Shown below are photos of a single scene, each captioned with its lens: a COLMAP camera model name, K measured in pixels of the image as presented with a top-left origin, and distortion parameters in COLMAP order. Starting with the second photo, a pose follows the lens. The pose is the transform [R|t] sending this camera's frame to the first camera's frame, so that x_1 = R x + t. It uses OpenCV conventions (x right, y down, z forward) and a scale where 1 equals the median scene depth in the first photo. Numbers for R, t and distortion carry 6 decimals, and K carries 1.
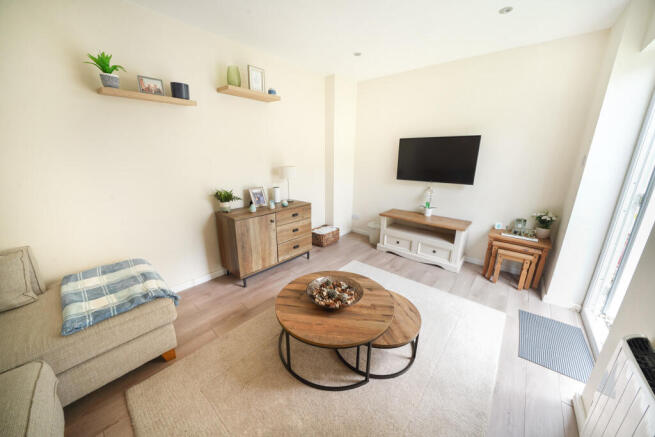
lens RADIAL K [[227.1, 0, 327.3], [0, 227.1, 219.3], [0, 0, 1]] dist [-0.025539, 0.003326]
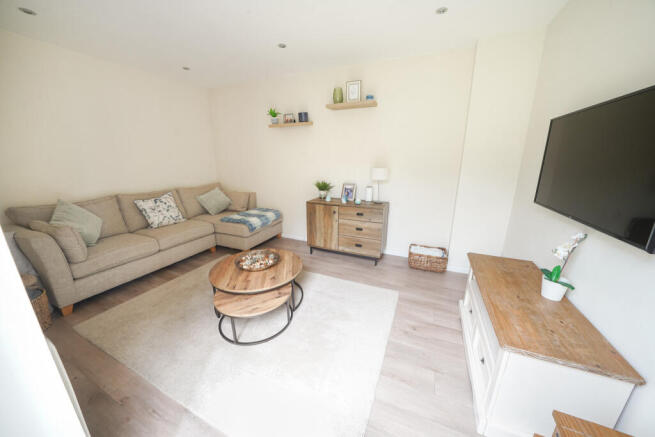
lens RADIAL K [[227.1, 0, 327.5], [0, 227.1, 217.2], [0, 0, 1]] dist [-0.025539, 0.003326]
pose [[0.294963, 0.237790, -0.925447, 0.815830], [-0.255911, 0.952815, 0.163256, -0.145469], [0.920601, 0.188678, 0.341898, 0.551582]]
